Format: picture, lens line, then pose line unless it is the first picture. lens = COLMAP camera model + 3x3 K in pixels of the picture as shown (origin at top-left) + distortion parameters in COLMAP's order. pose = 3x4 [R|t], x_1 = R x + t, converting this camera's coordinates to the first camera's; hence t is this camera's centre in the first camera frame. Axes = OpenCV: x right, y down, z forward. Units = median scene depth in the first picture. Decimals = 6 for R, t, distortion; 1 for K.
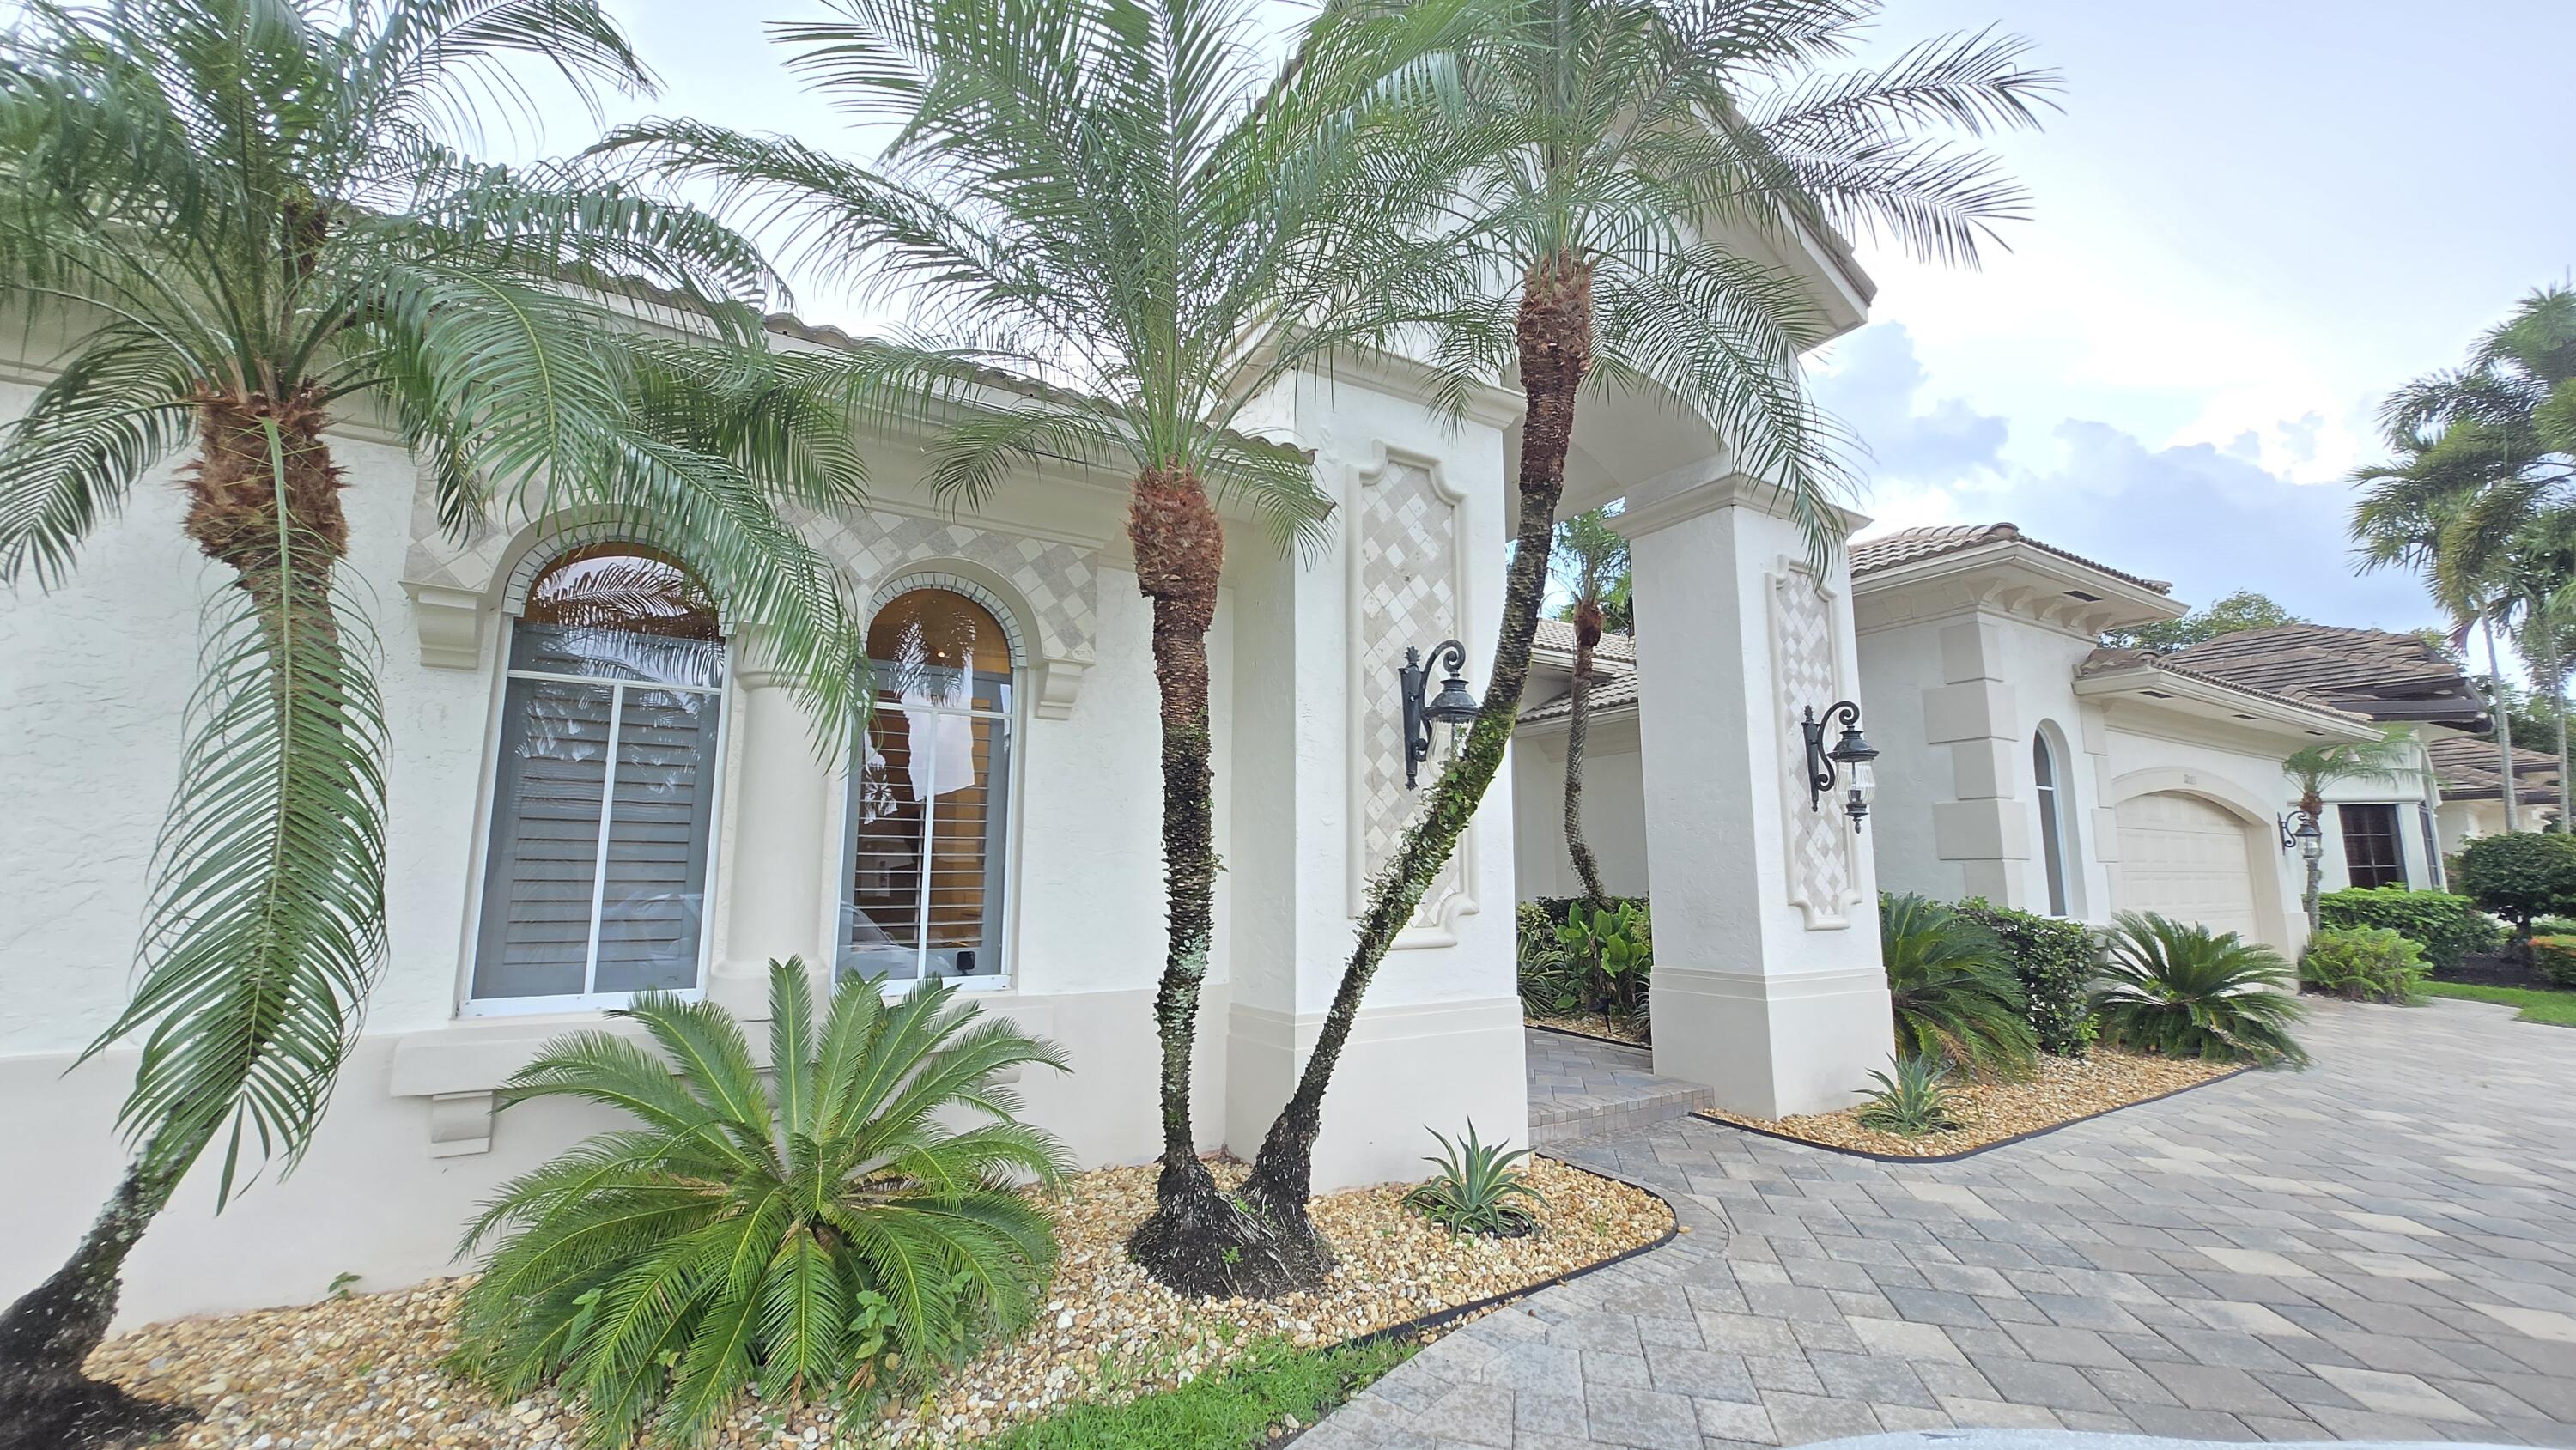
lens RADIAL K [[1007.9, 0, 1285.7], [0, 1007.9, 736.9], [0, 0, 1]] dist [-0.000181, 0.000258]
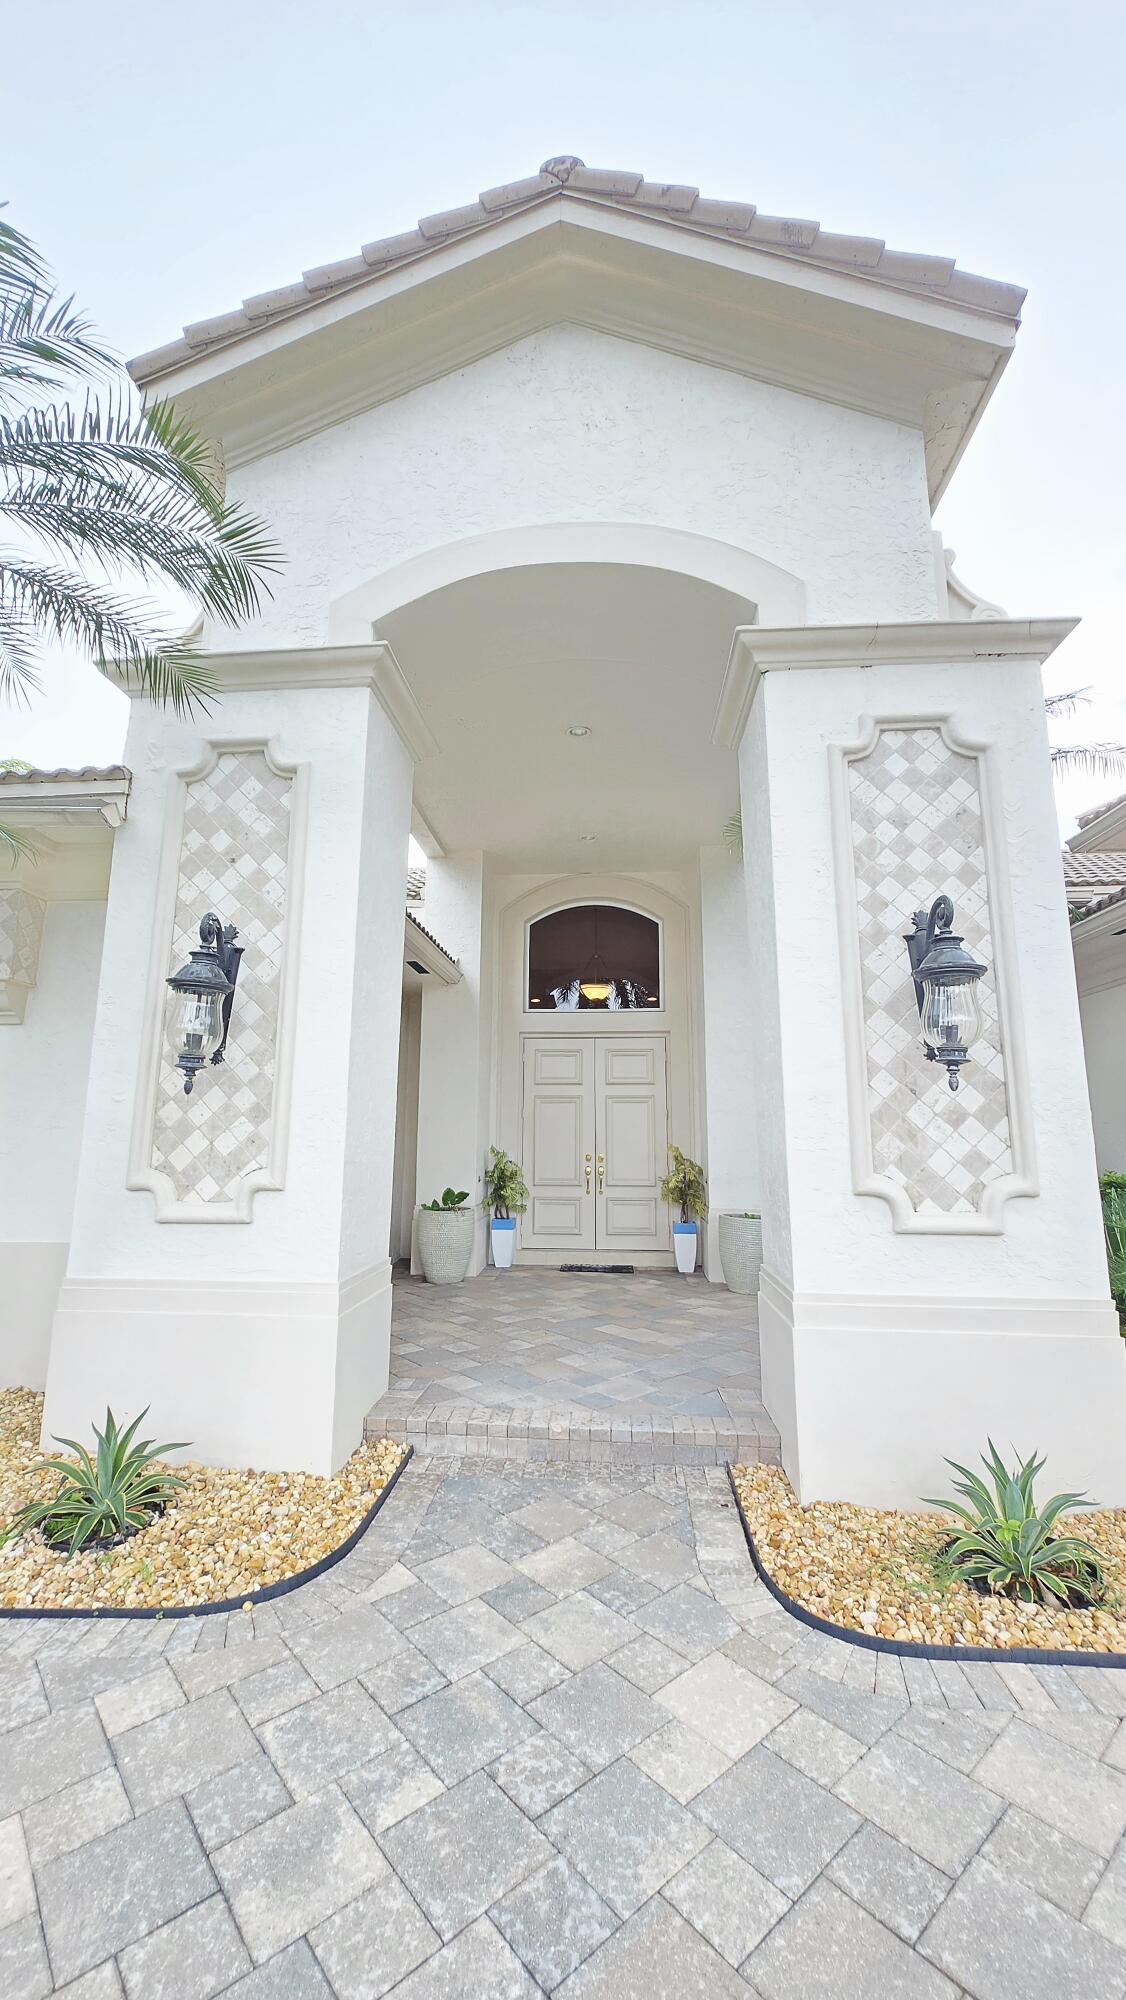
lens RADIAL K [[782.6, 0, 564.7], [0, 782.6, 1002.6], [0, 0, 1]] dist [-0.000181, 0.000258]
pose [[0.805144, -0.098738, -0.584803, 0.739466], [0.077083, 0.995102, -0.061886, 0.055749], [0.588049, 0.004749, 0.808811, 0.480079]]
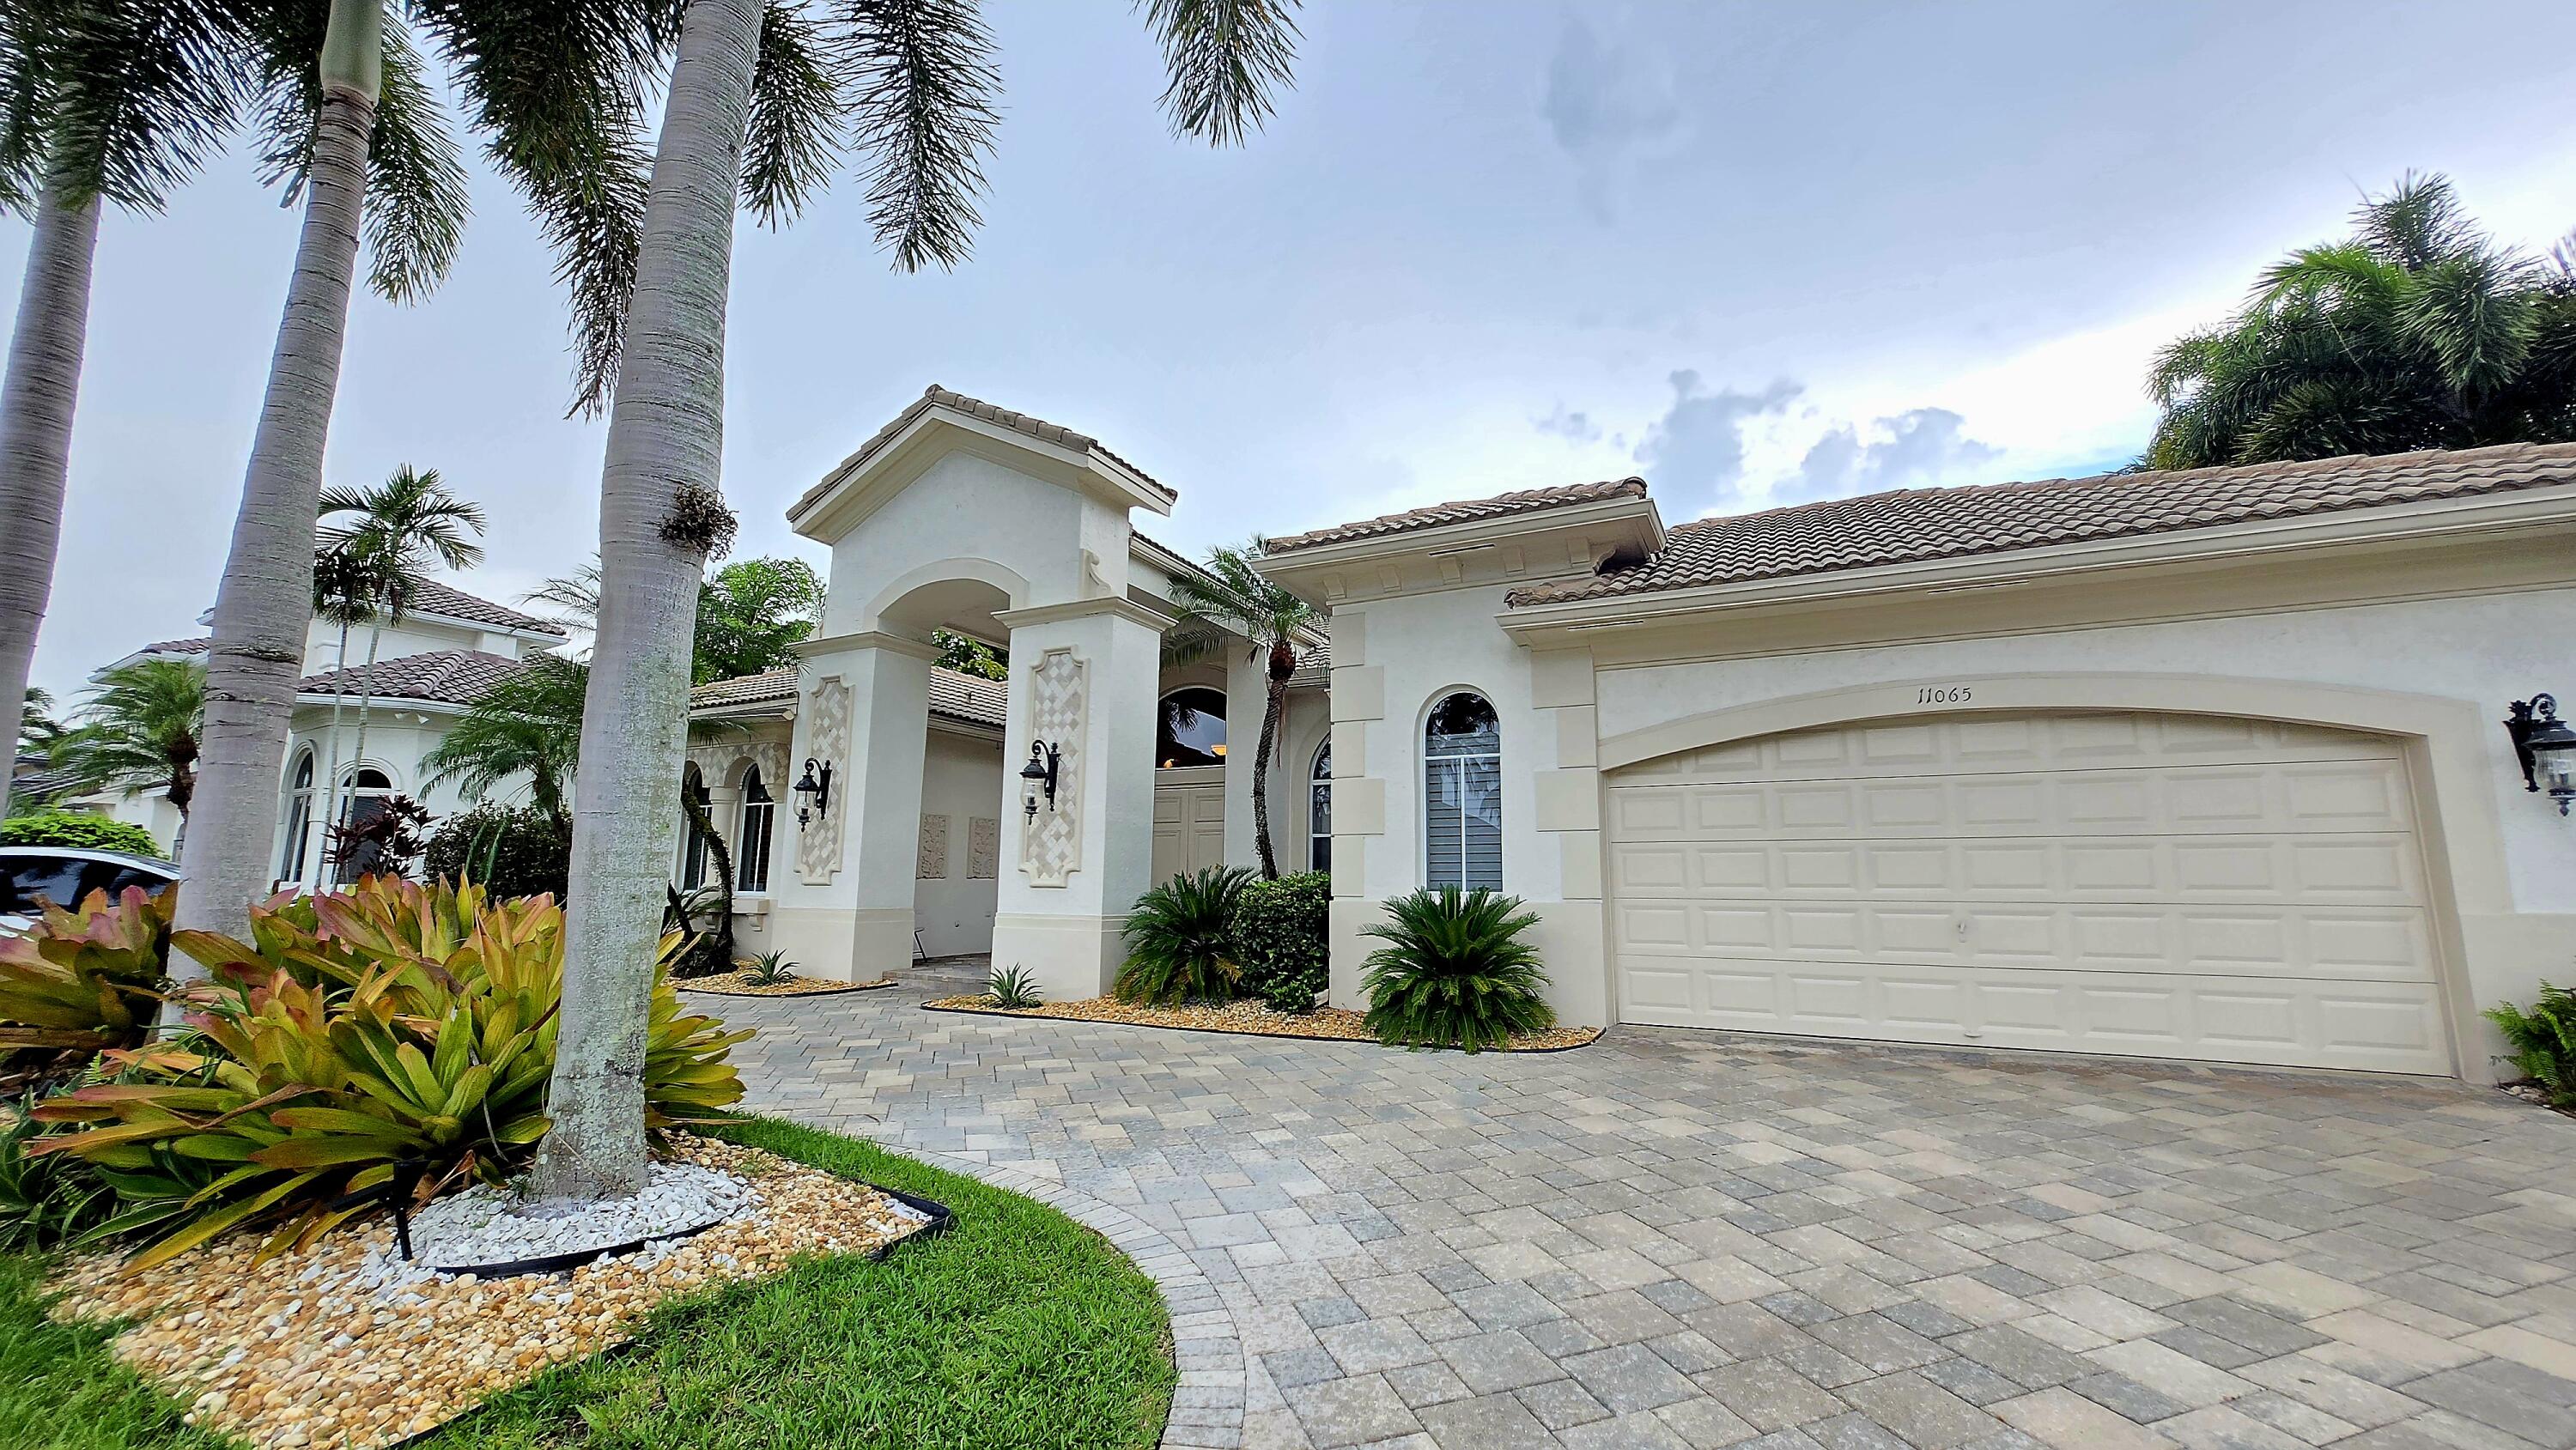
lens RADIAL K [[984.8, 0, 1303.3], [0, 984.8, 736.3], [0, 0, 1]] dist [0.000409, -0.000294]
pose [[0.527880, -0.122789, -0.840396, 2.312934], [0.110174, 0.991033, -0.075594, 0.134486], [0.842143, -0.052685, 0.536675, 0.603418]]
